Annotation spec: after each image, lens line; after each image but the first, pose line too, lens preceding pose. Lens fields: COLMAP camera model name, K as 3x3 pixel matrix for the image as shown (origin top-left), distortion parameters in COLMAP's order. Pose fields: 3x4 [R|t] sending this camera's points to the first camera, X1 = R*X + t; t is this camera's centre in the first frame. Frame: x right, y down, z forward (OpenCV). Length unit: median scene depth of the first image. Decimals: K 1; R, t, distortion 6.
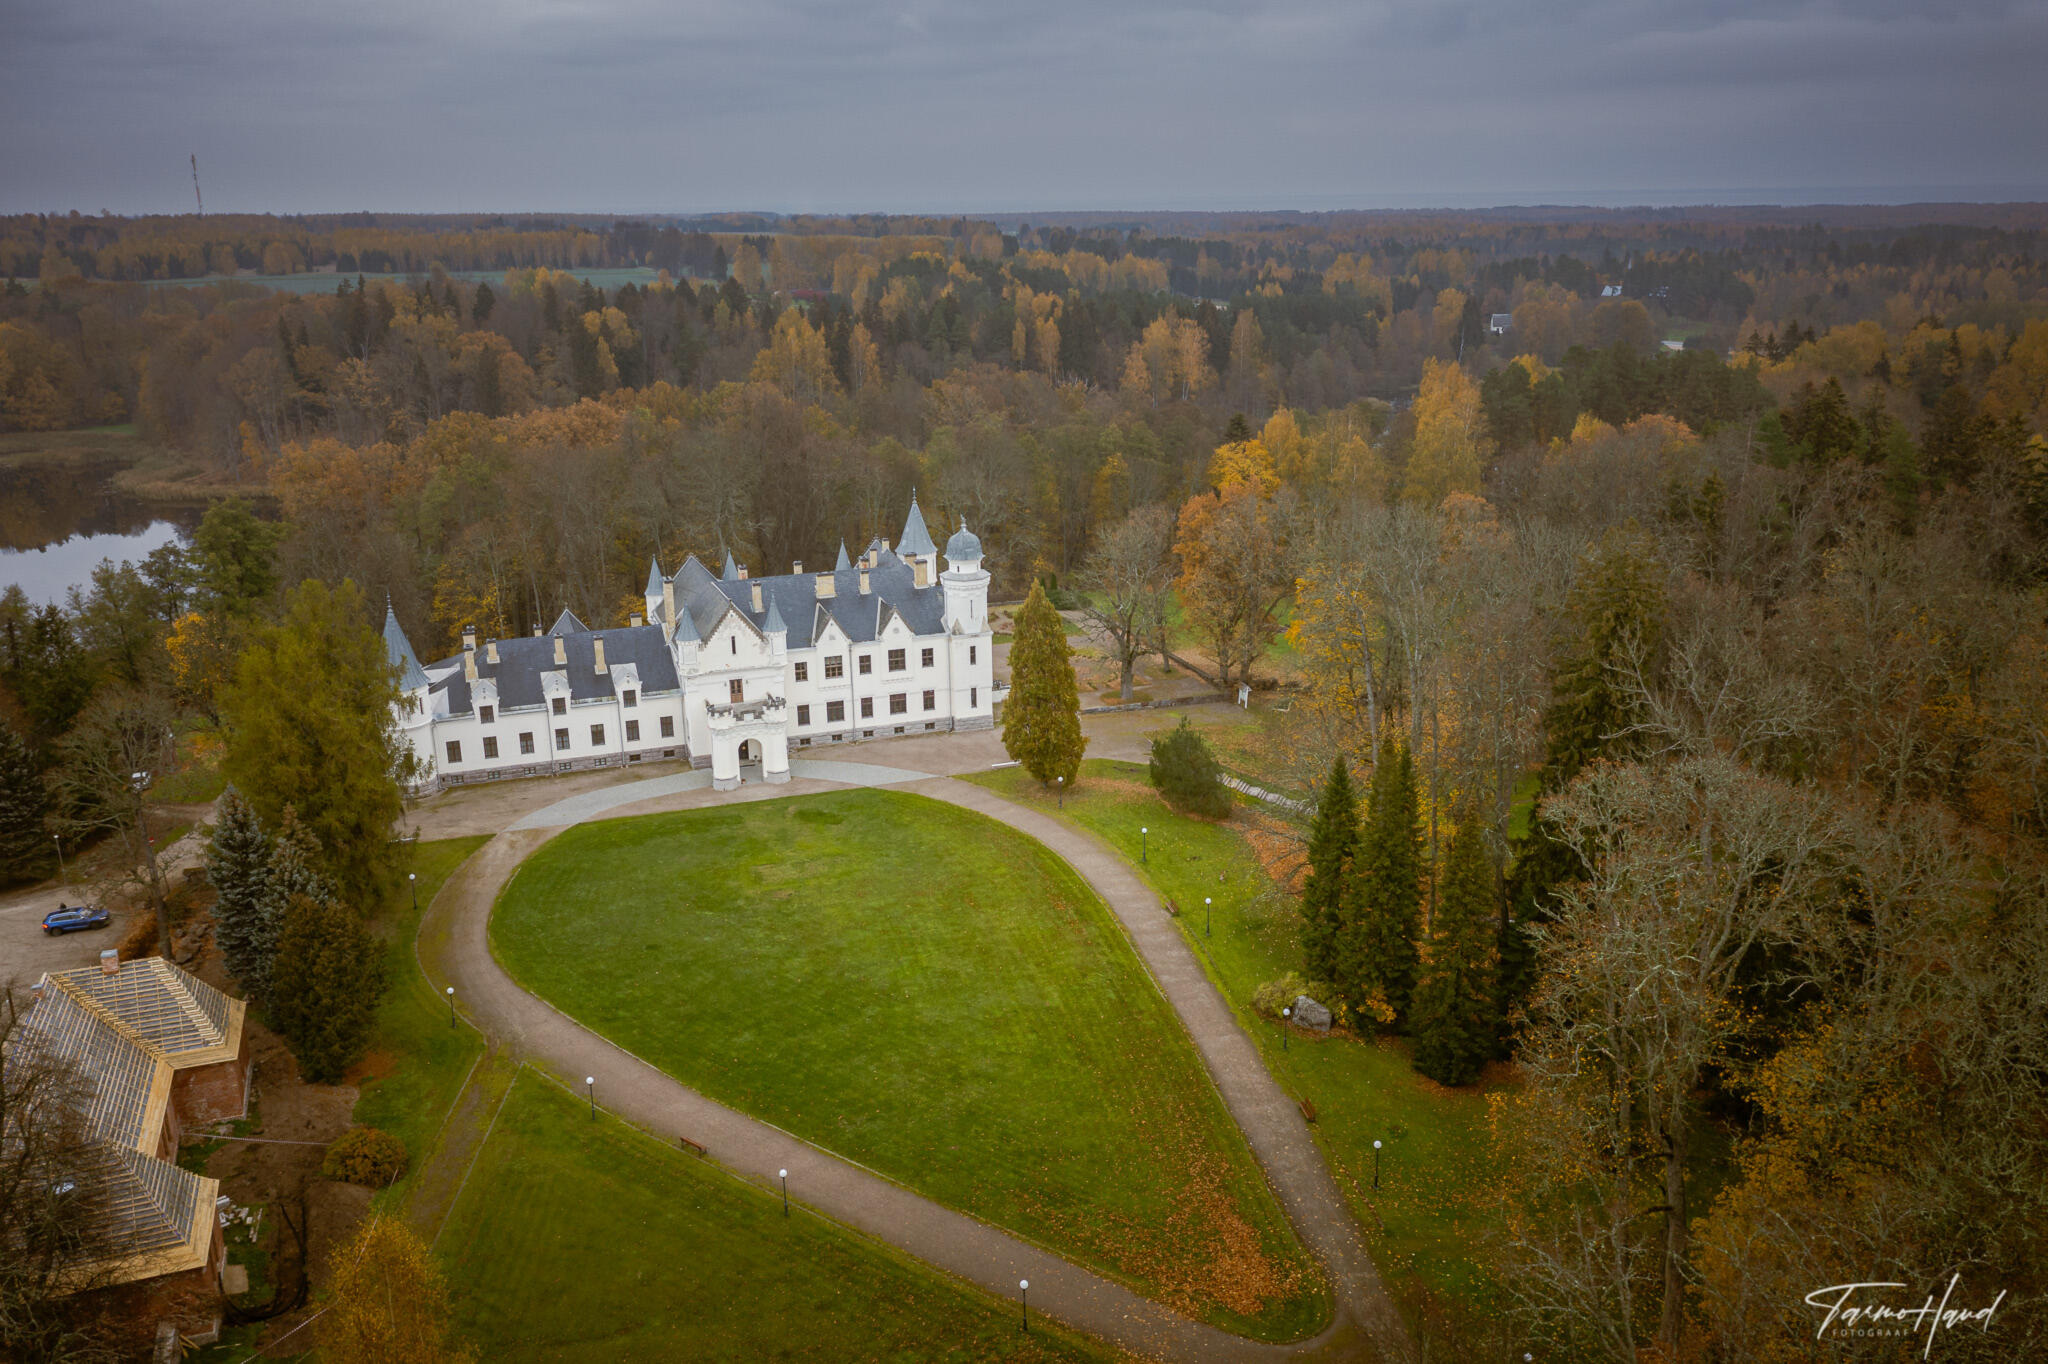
lens RADIAL K [[1625.7, 0, 1018.9], [0, 1625.7, 679.7], [0, 0, 1]] dist [-0.017748, 0.010518]
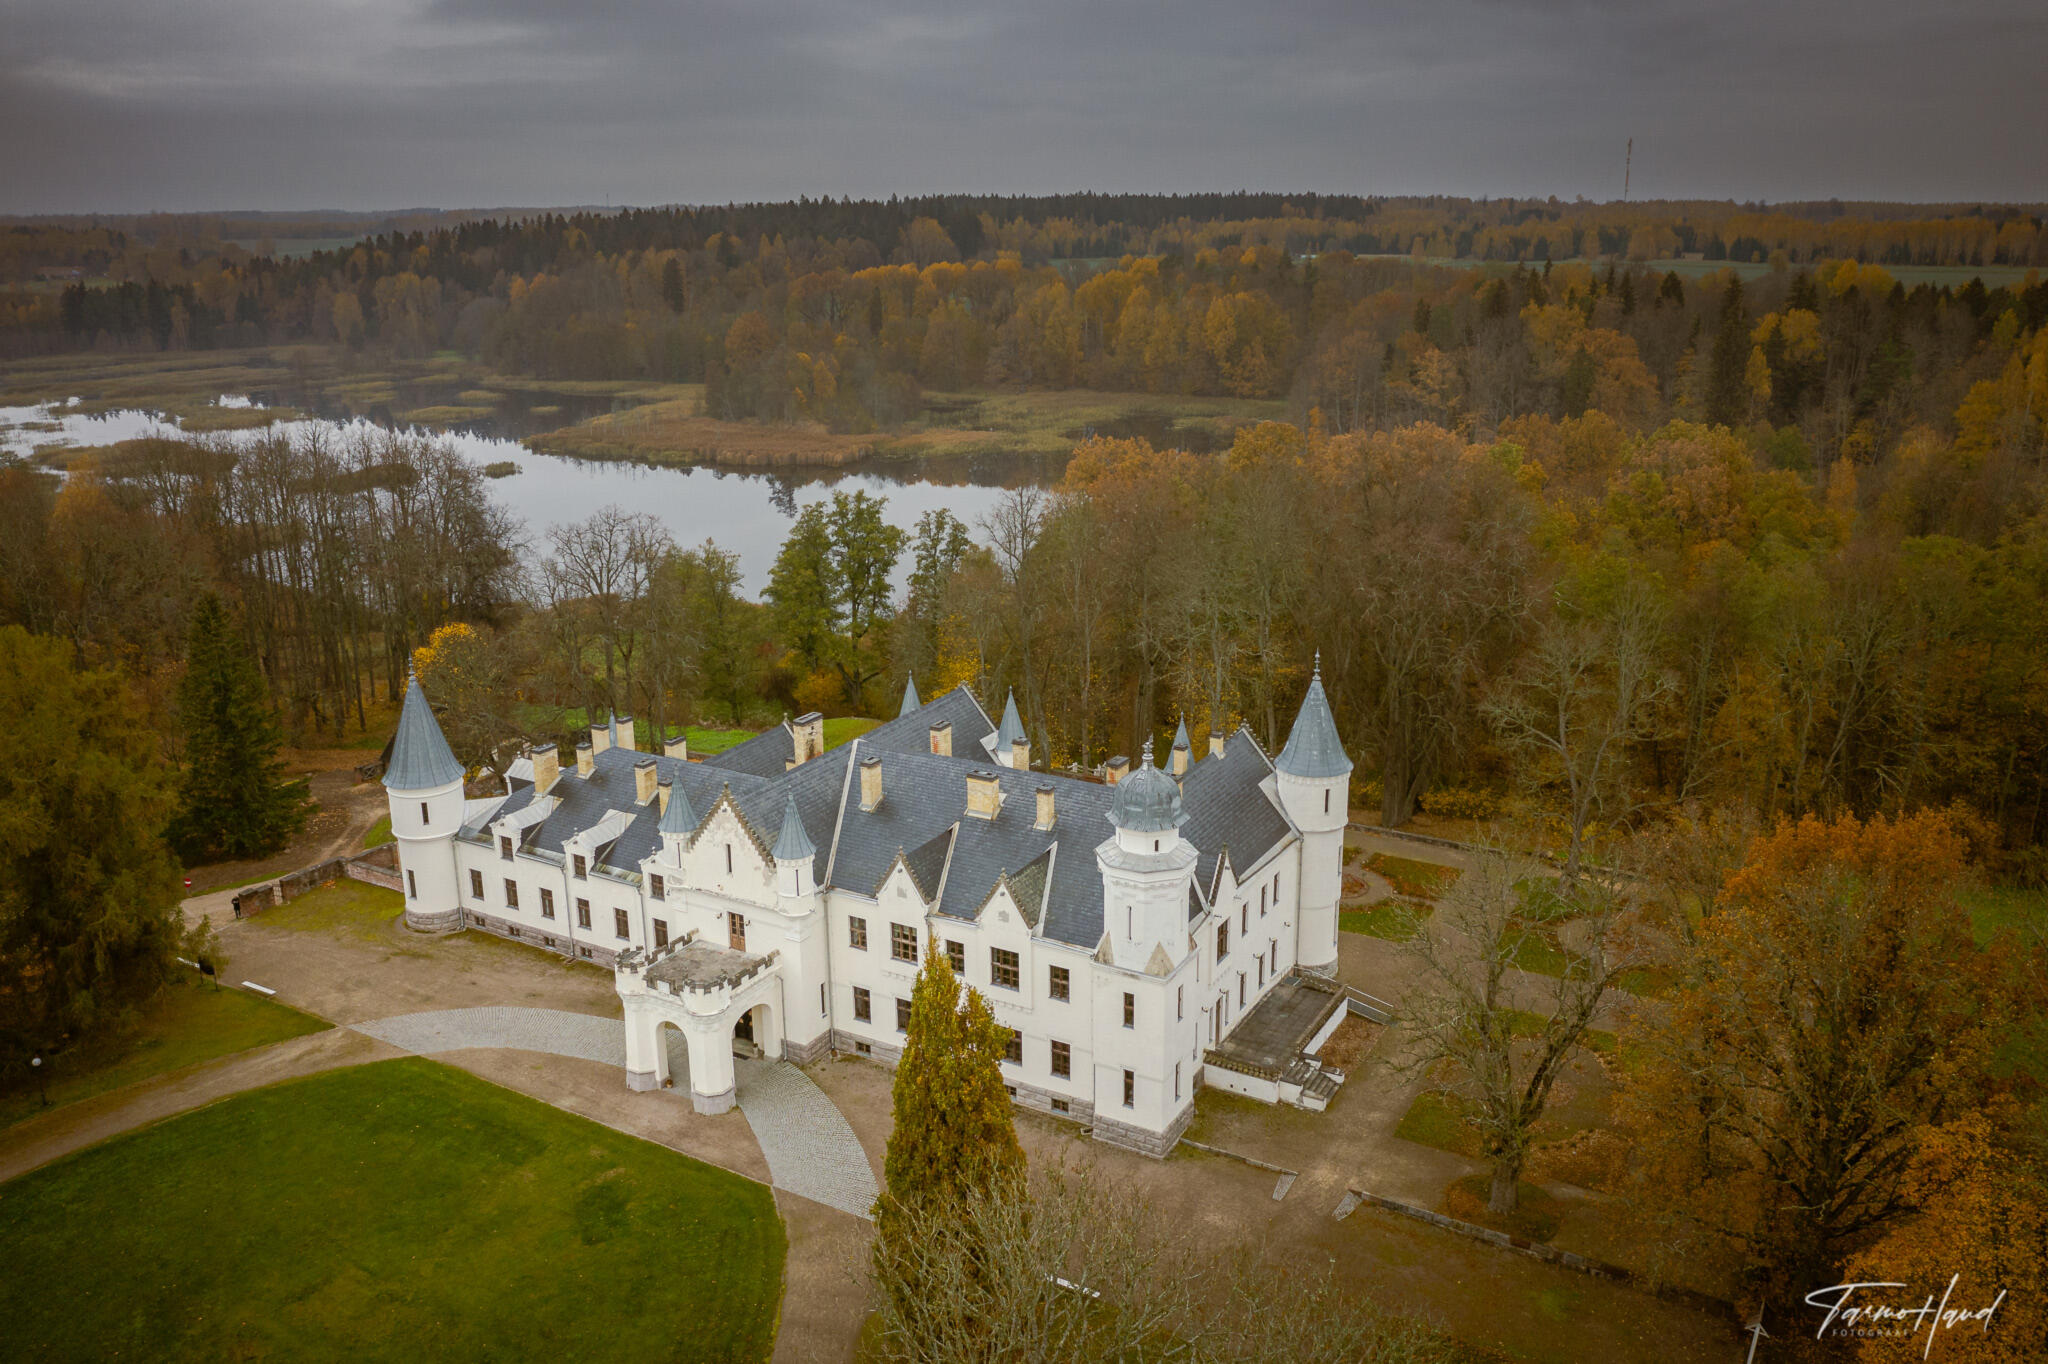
lens RADIAL K [[1619.1, 0, 1000.8], [0, 1619.1, 682.3], [0, 0, 1]] dist [-0.015590, 0.002610]
pose [[0.646312, 0.220937, -0.730389, 0.291043], [-0.215152, 0.971095, 0.103364, -0.157790], [0.732114, 0.090339, 0.675165, 0.632202]]
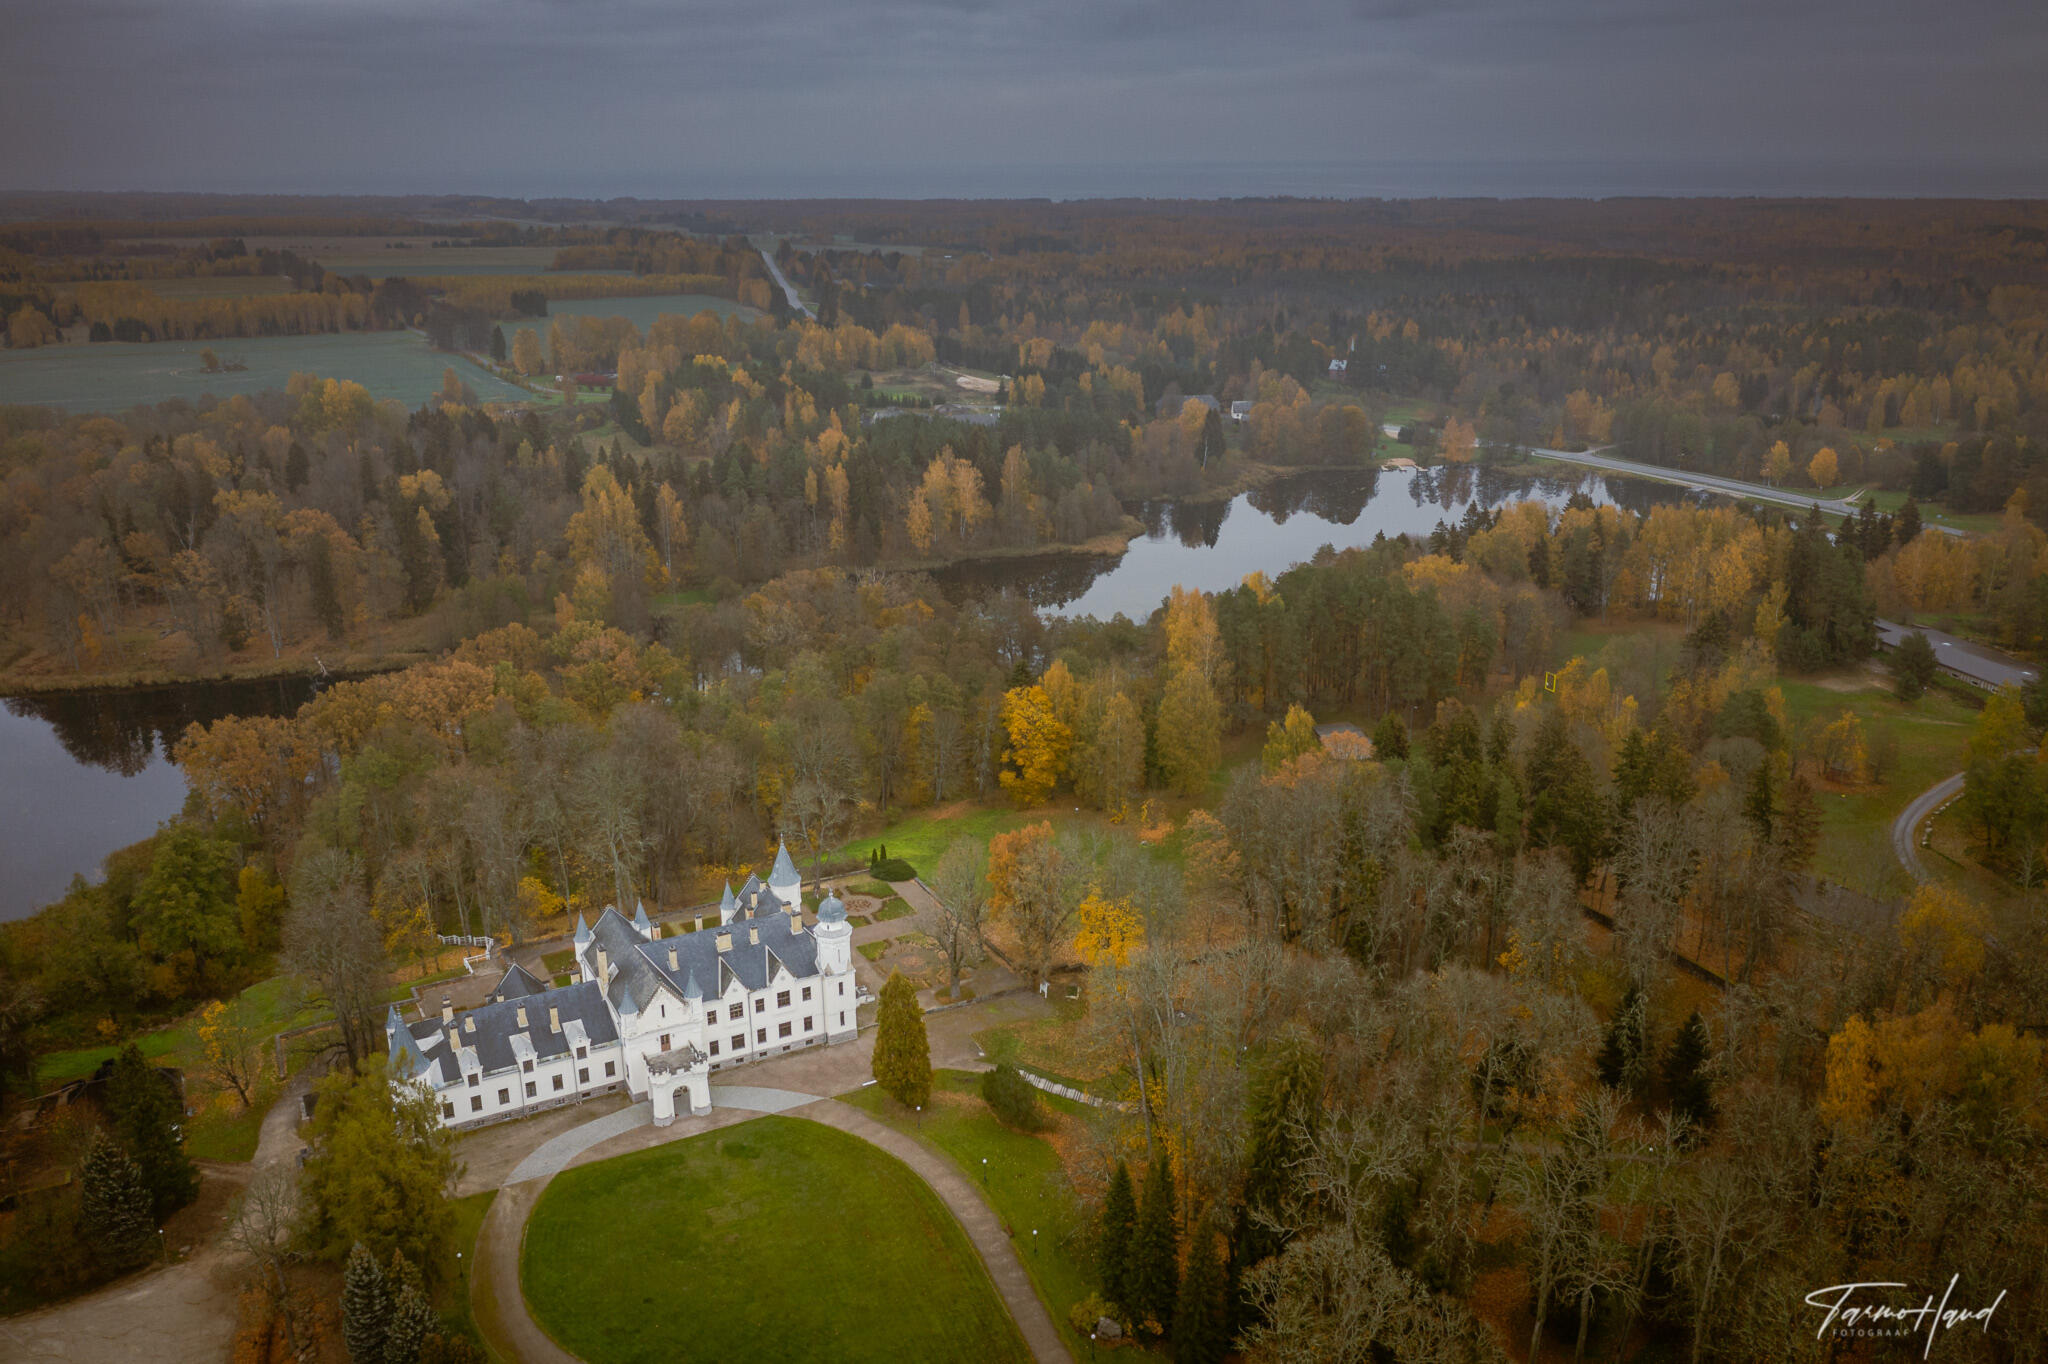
lens RADIAL K [[1624.5, 0, 1016.9], [0, 1624.5, 681.4], [0, 0, 1]] dist [-0.019811, 0.009990]
pose [[0.989428, -0.041346, 0.139005, -0.060213], [0.038413, 0.998980, 0.023717, -0.291768], [-0.139843, -0.018126, 0.990008, -0.317108]]
